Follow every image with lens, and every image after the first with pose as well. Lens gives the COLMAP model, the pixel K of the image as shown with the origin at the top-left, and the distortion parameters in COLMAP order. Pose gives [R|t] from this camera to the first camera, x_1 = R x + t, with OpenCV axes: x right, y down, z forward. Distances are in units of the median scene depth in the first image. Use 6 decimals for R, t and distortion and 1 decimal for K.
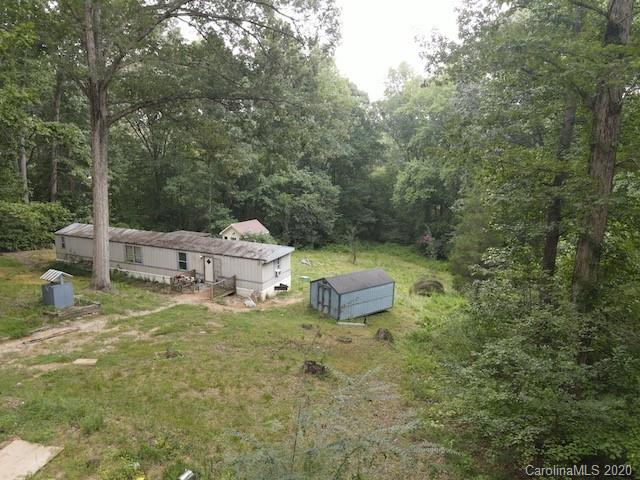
lens RADIAL K [[458.5, 0, 318.4], [0, 458.5, 240.0], [0, 0, 1]] dist [0.010118, -0.002839]
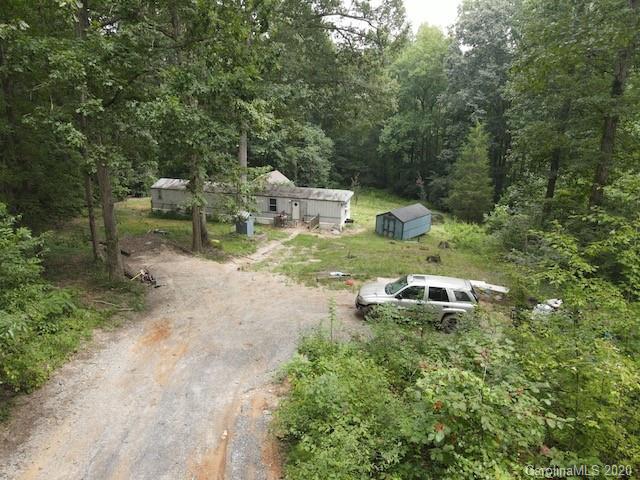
lens RADIAL K [[458.5, 0, 321.6], [0, 458.5, 240.5], [0, 0, 1]] dist [0.010118, -0.002839]
pose [[0.986808, -0.050324, 0.153875, -0.369009], [0.031704, 0.992128, 0.121150, -0.008867], [-0.158760, -0.114674, 0.980635, -0.339438]]
